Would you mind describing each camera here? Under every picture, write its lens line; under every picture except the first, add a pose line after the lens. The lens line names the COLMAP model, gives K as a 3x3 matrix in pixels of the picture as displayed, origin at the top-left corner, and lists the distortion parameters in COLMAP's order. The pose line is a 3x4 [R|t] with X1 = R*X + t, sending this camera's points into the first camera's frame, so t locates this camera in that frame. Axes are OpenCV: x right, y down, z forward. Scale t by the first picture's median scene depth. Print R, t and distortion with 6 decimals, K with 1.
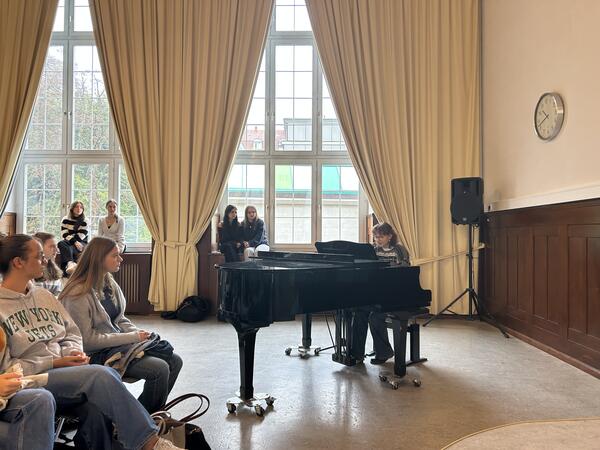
lens RADIAL K [[448.0, 0, 300.0], [0, 448.0, 225.0], [0, 0, 1]] dist [0.003938, 0.001945]
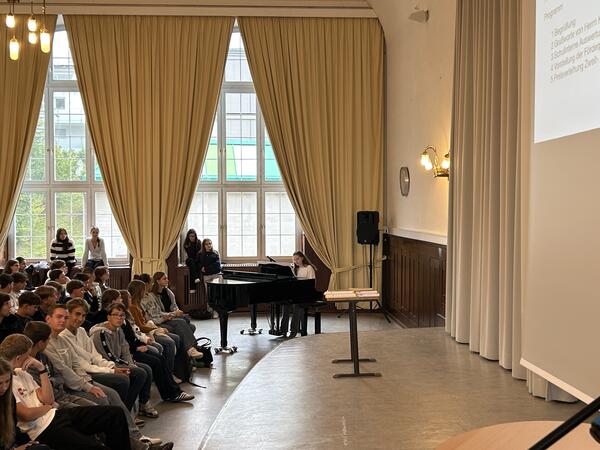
lens RADIAL K [[719.4, 0, 300.0], [0, 719.4, 225.0], [0, 0, 1]] dist [-0.002482, -0.008374]
pose [[0.997126, -0.016096, 0.074025, -0.002990], [0.012554, 0.998766, 0.048057, -0.151239], [-0.074708, -0.046990, 0.996098, -1.069757]]
